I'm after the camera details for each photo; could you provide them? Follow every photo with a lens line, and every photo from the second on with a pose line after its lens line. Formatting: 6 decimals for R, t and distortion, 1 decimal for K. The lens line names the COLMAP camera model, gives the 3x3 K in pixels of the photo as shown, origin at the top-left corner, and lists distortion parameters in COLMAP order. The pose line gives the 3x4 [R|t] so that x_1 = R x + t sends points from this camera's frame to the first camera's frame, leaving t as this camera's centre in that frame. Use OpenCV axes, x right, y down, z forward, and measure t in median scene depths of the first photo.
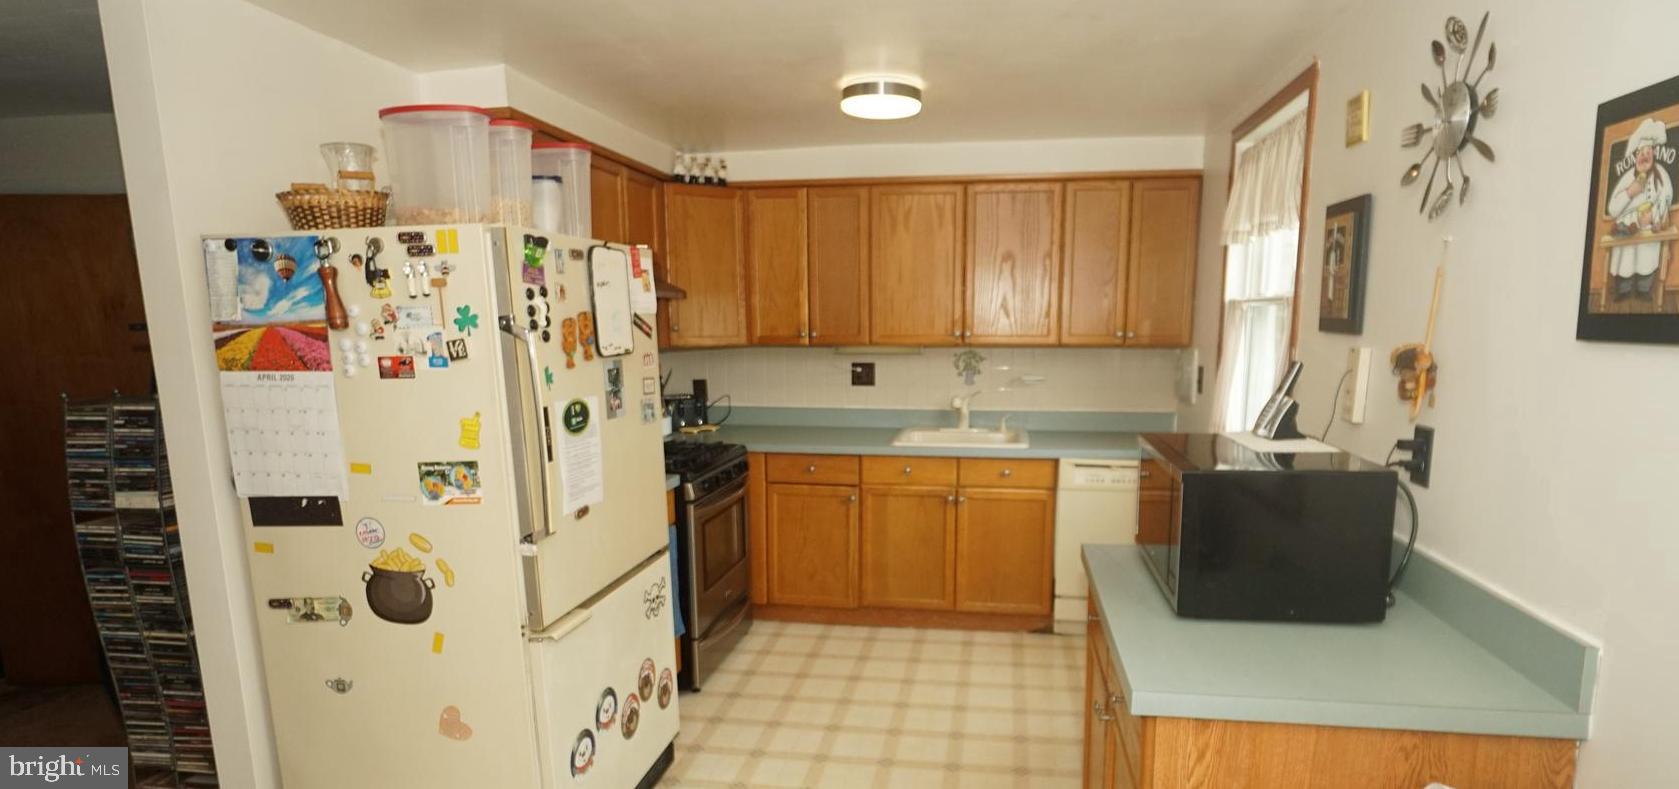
lens RADIAL K [[940.3, 0, 842.8], [0, 940.3, 456.6], [0, 0, 1]] dist [-0.000239, 0.000141]
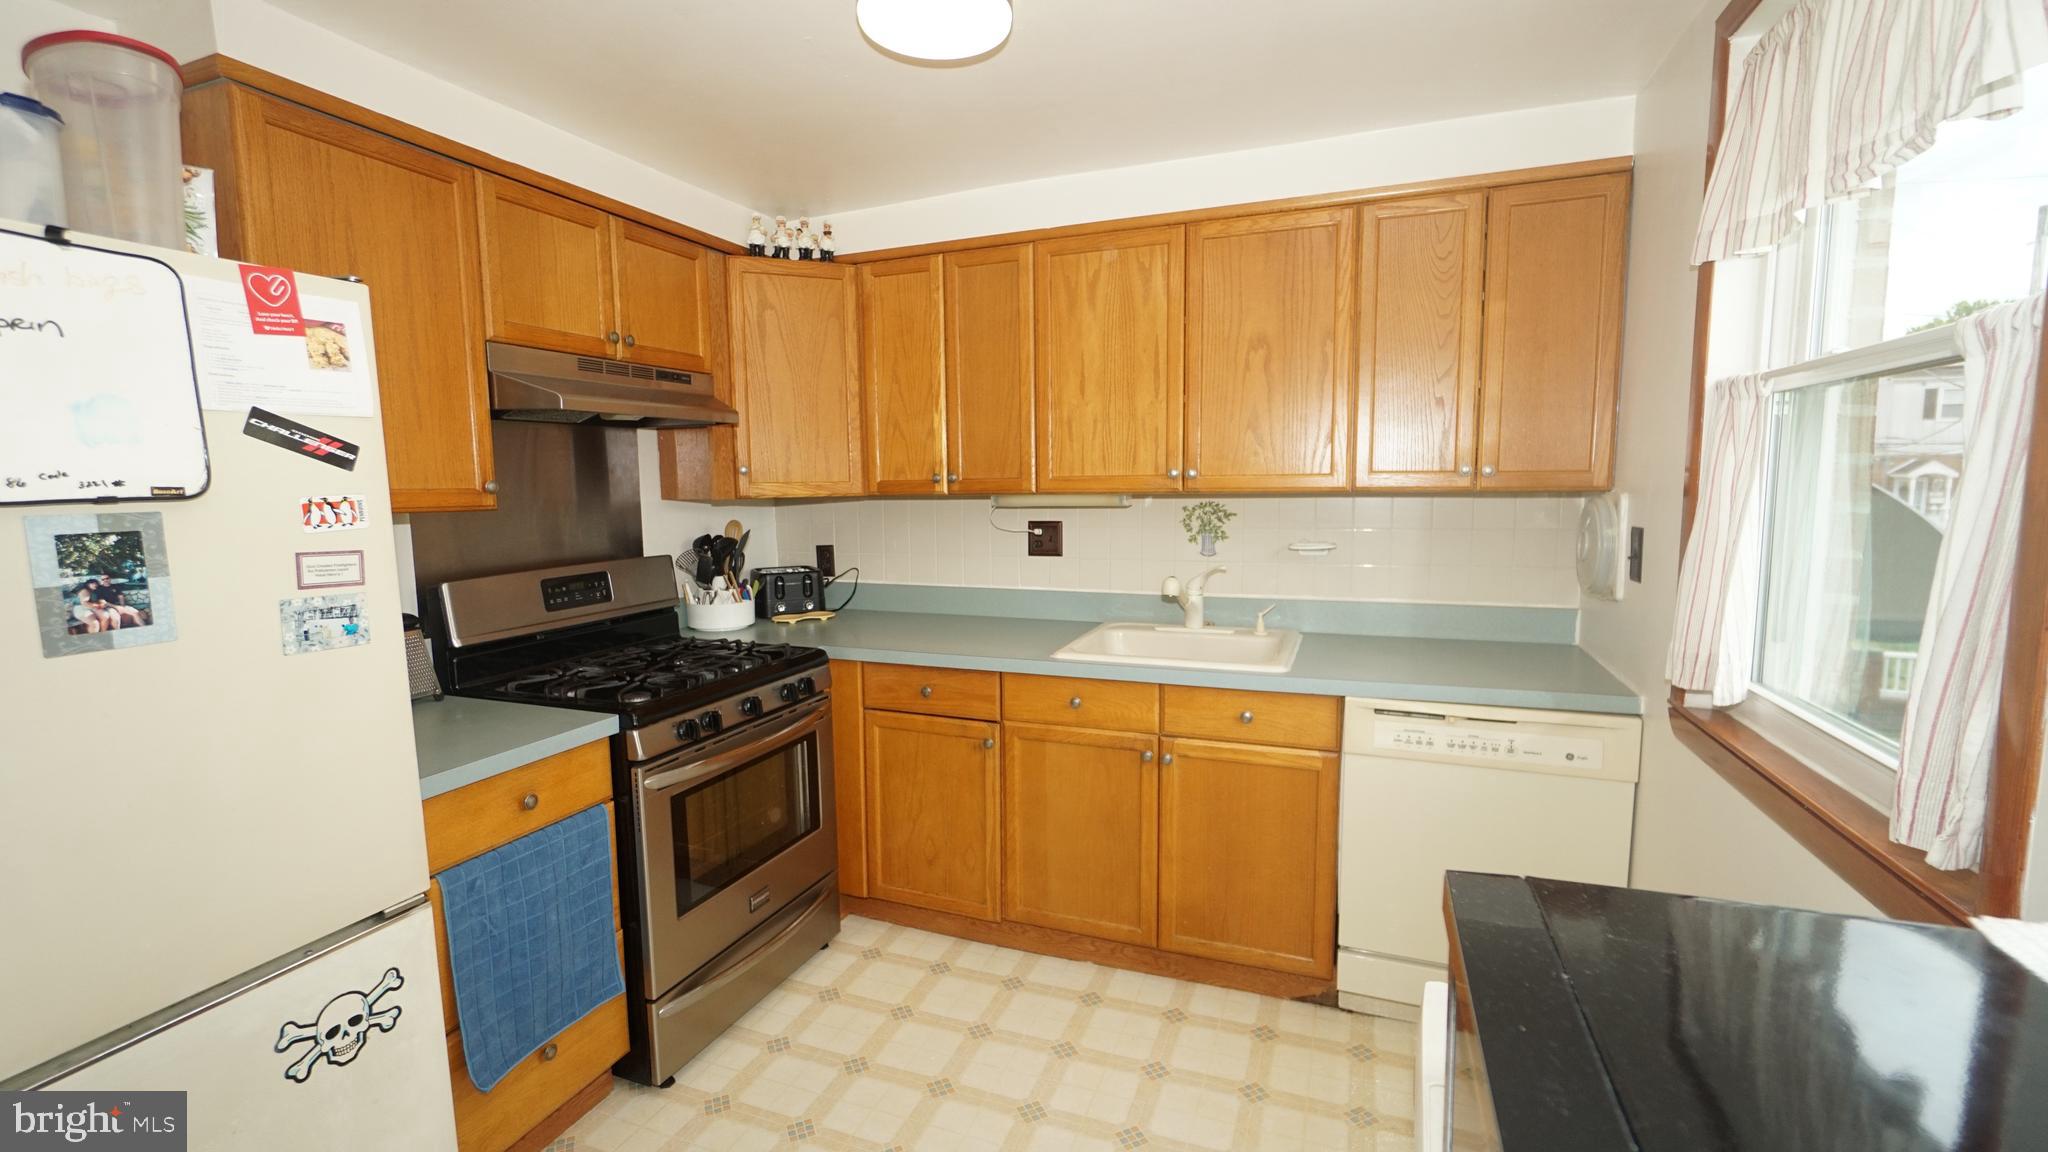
lens RADIAL K [[866.1, 0, 1013.3], [0, 866.1, 560.1], [0, 0, 1]] dist [-0.002728, 0.000115]
pose [[0.974377, 0.009605, -0.224717, 0.149057], [-0.022259, 0.998301, -0.053841, -0.043598], [0.223819, 0.057464, 0.972935, 0.446846]]
